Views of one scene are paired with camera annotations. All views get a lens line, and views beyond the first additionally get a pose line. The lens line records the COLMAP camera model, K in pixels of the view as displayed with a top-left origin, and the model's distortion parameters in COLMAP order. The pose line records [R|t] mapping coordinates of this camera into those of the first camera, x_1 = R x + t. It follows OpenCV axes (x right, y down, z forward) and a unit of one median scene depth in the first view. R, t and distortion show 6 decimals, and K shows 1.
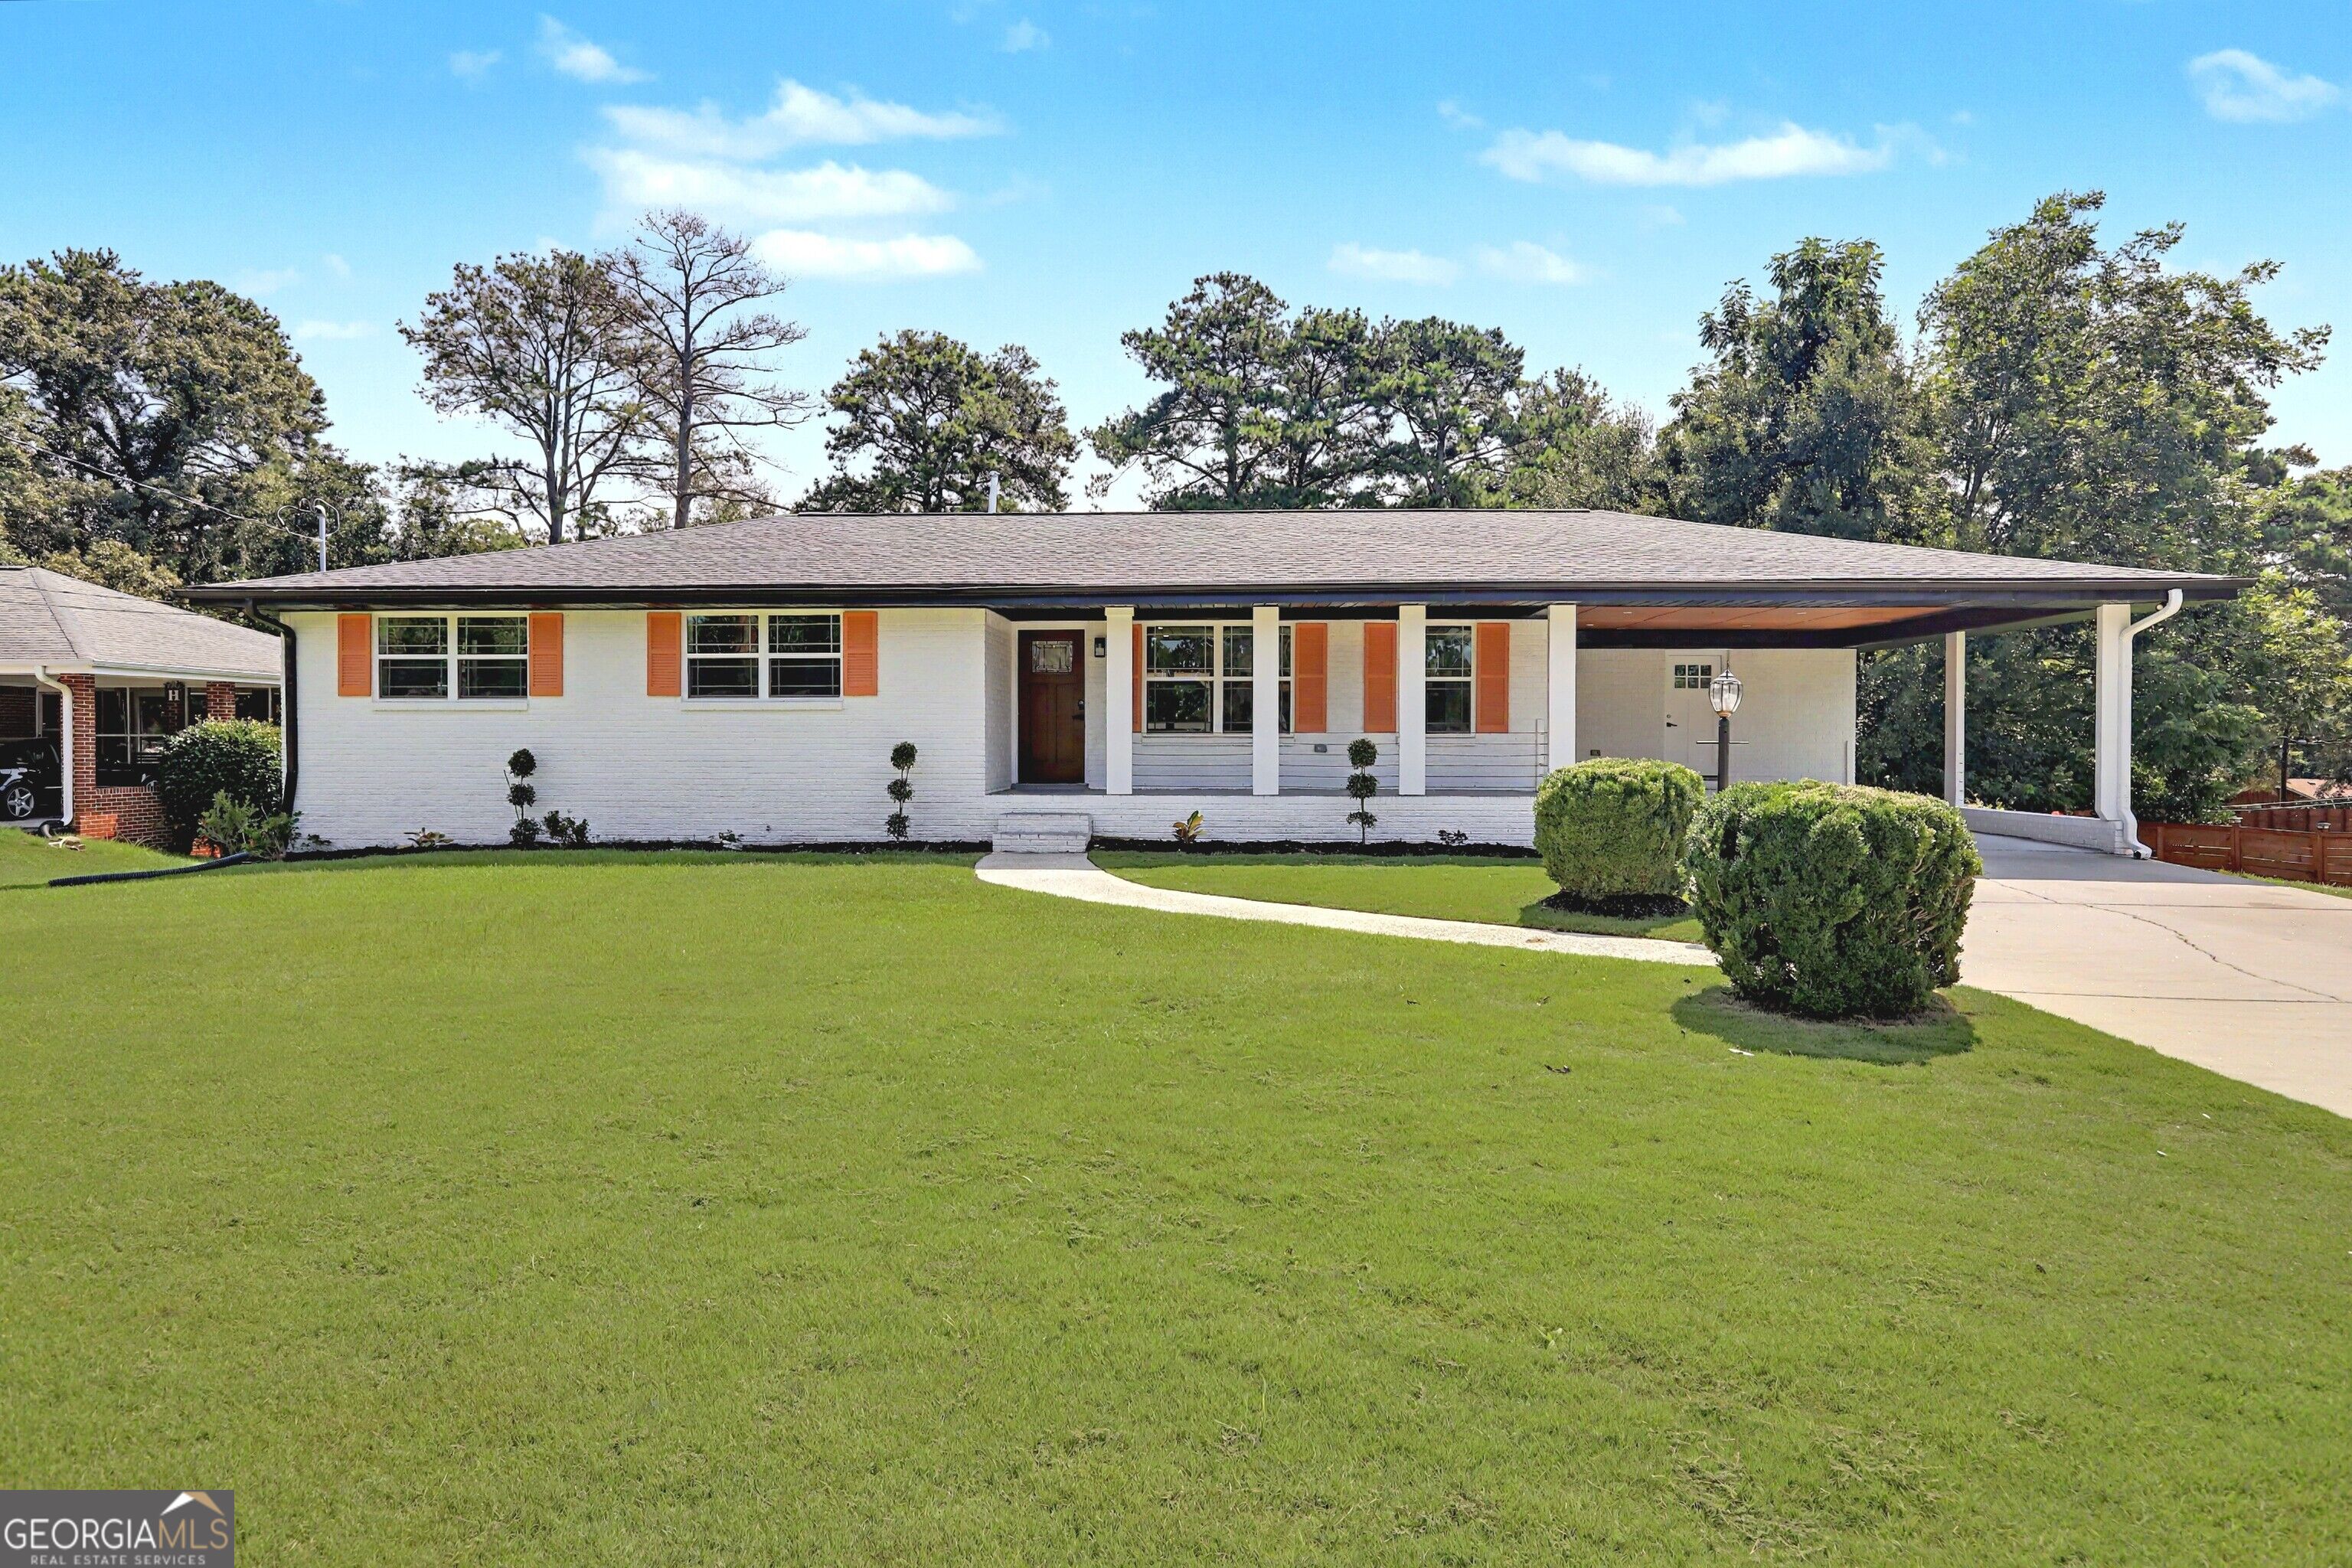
lens RADIAL K [[1257.2, 0, 1176.0], [0, 1257.2, 784.0], [0, 0, 1]] dist [-0.000725, 0.000257]
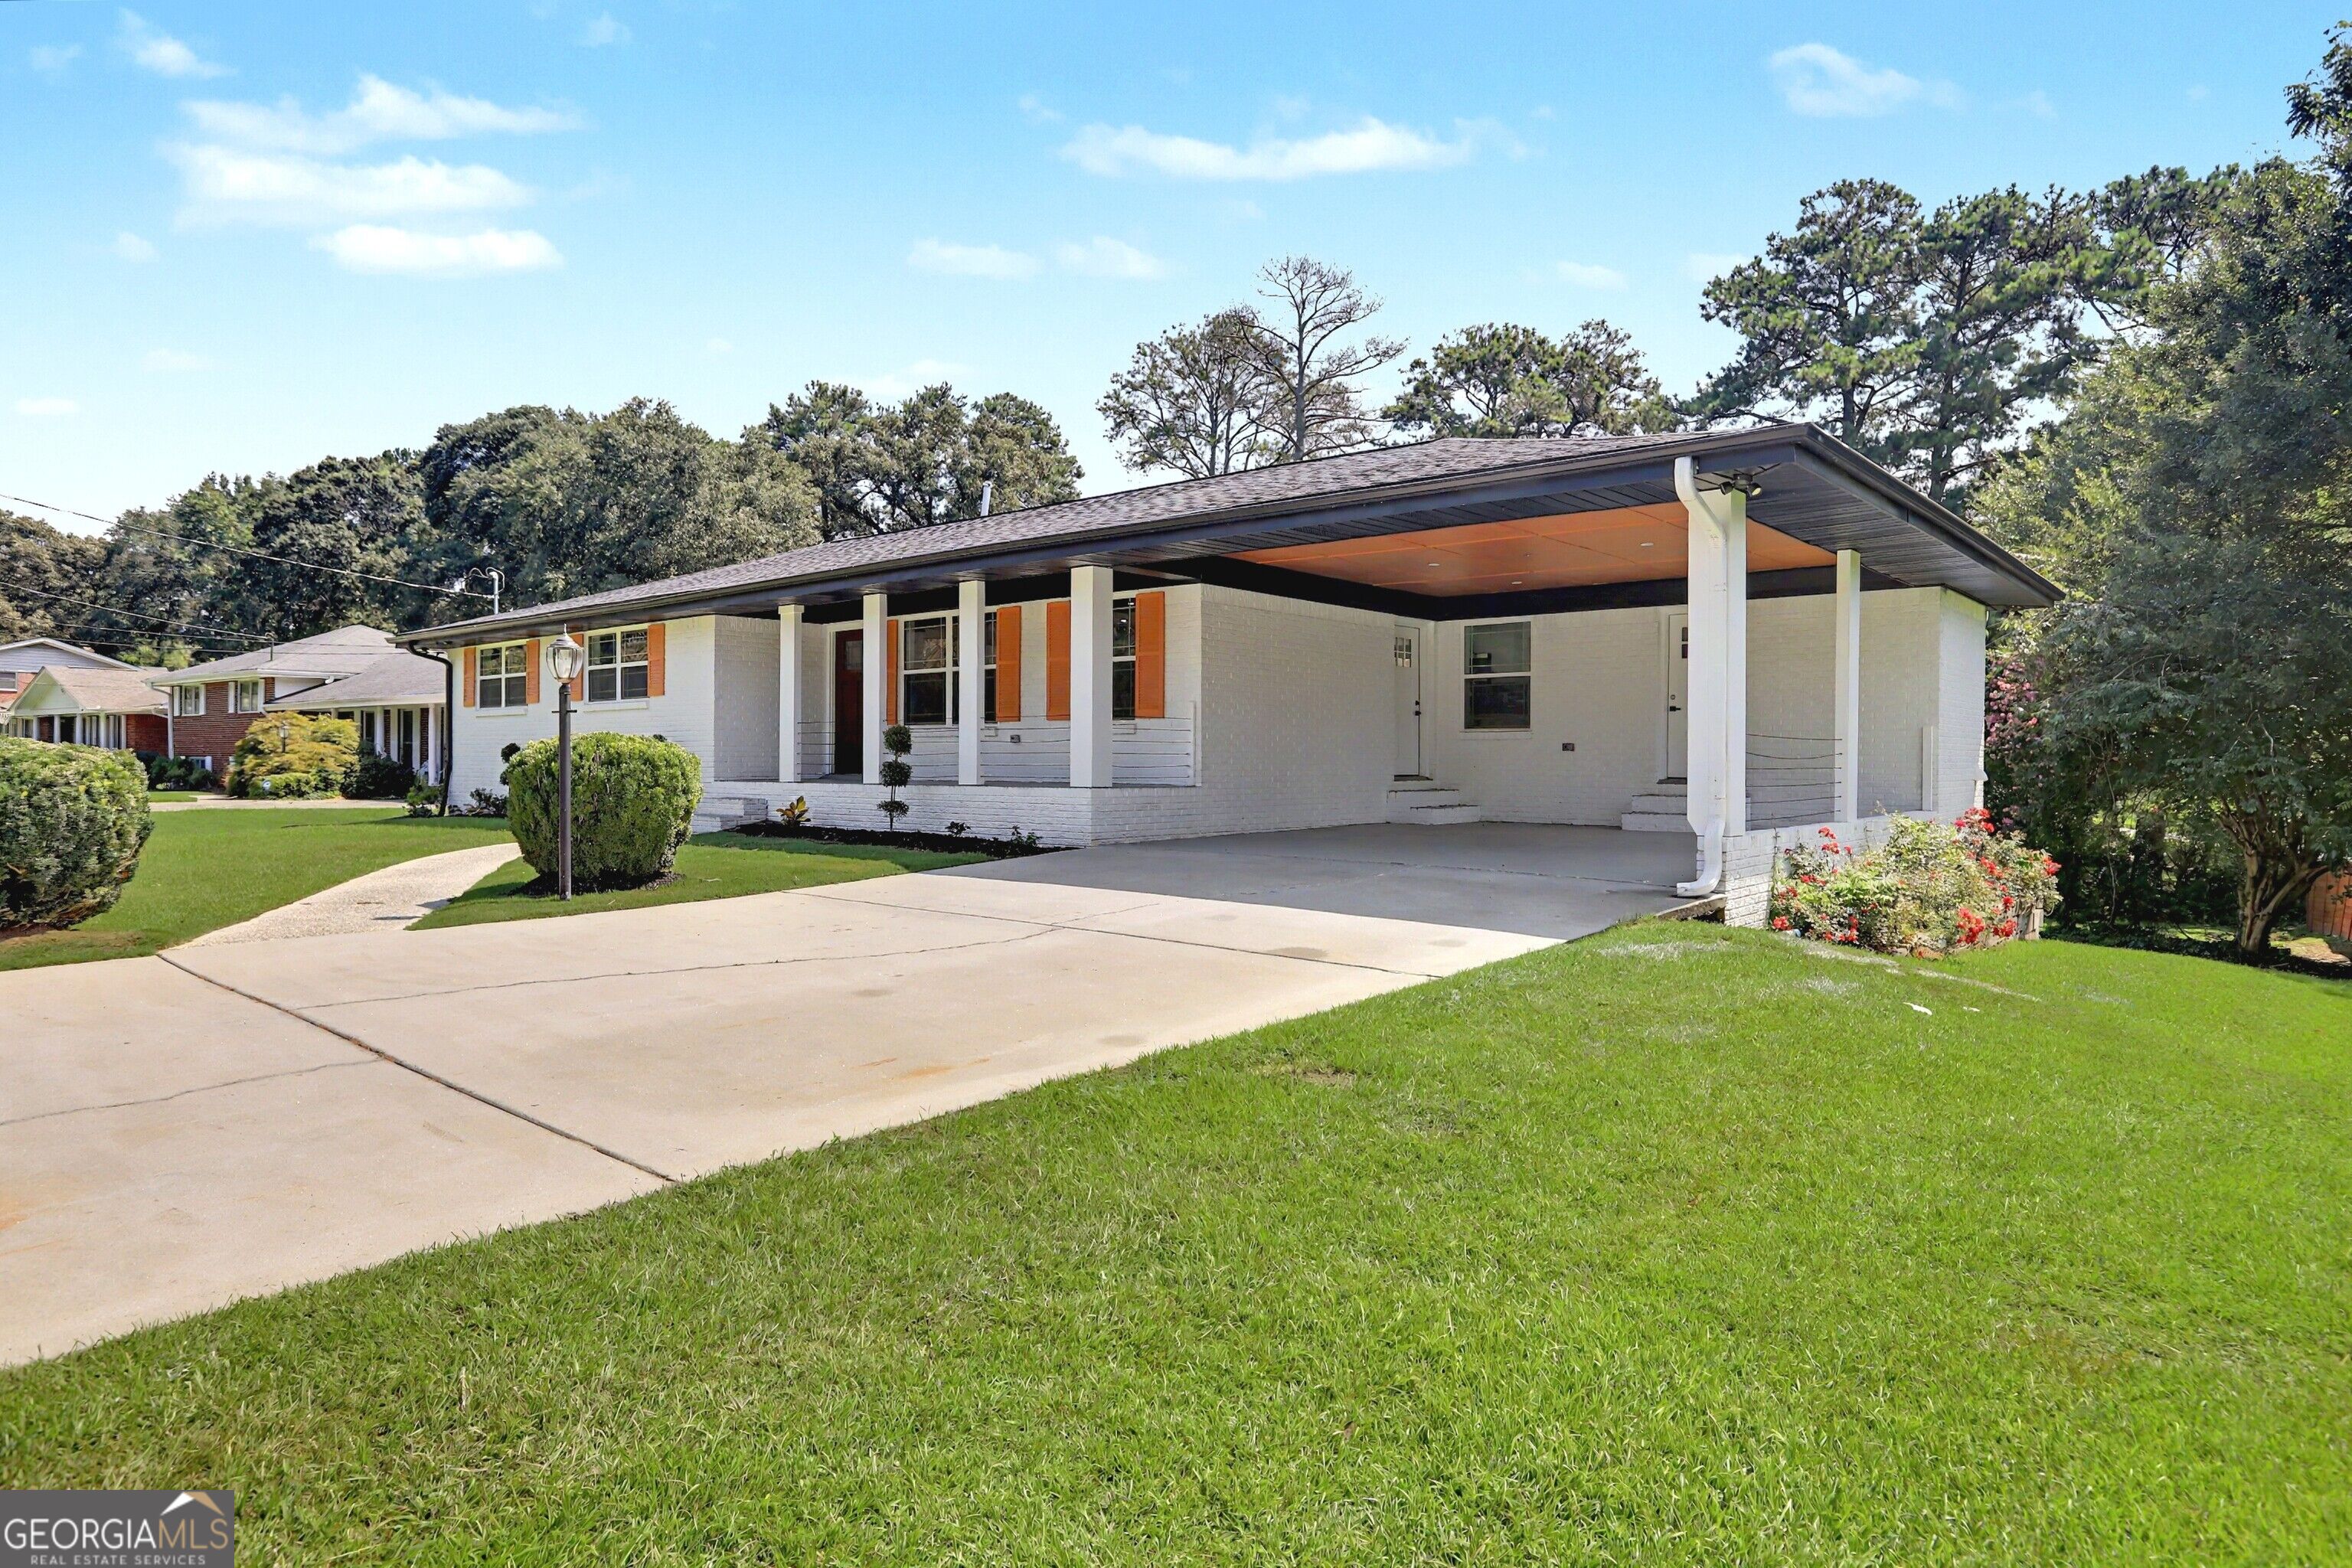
lens RADIAL K [[1321.6, 0, 1176.0], [0, 1321.6, 784.0], [0, 0, 1]] dist [-0.009150, -0.000393]
pose [[0.803728, 0.010439, -0.594906, 0.850448], [-0.022781, 0.999653, -0.013236, 0.016101], [0.594561, 0.024191, 0.803686, 0.295717]]
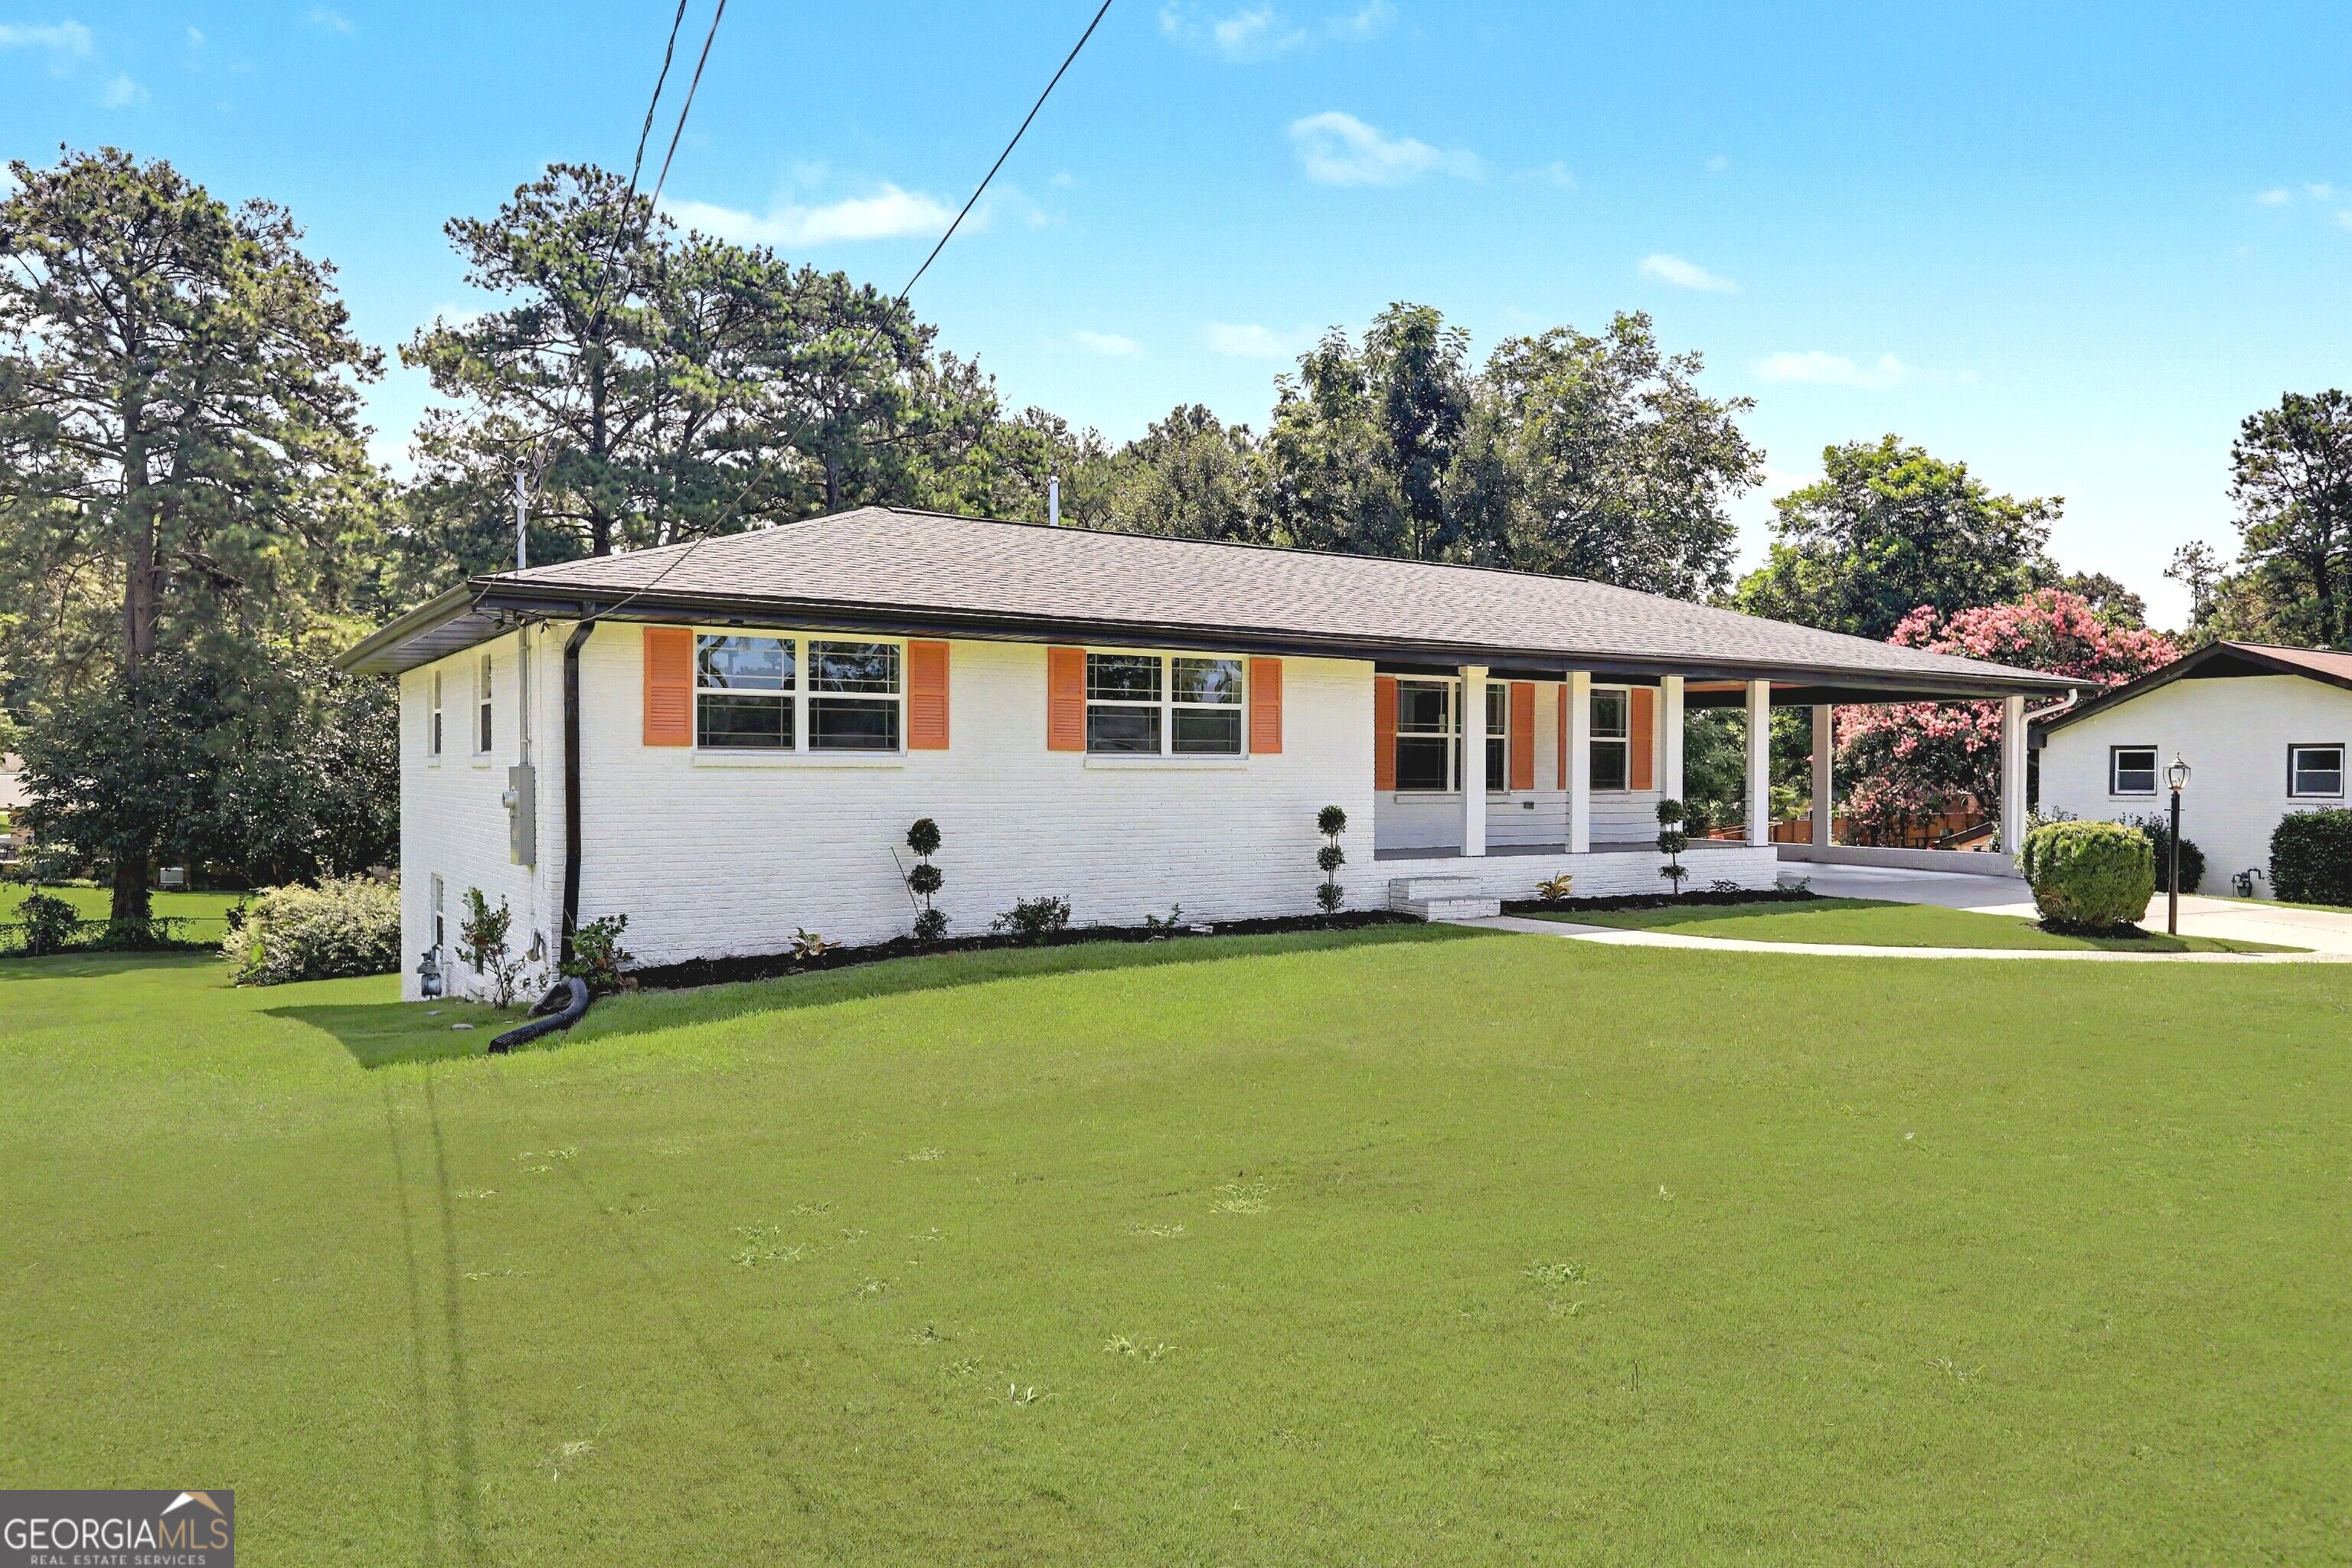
lens RADIAL K [[1717.9, 0, 1176.0], [0, 1717.9, 784.0], [0, 0, 1]] dist [0.002416, 0.001570]
pose [[0.799155, -0.001782, 0.601123, -1.002978], [0.030558, 0.998823, -0.037665, -0.004474], [-0.600348, 0.048469, 0.798269, 0.072783]]
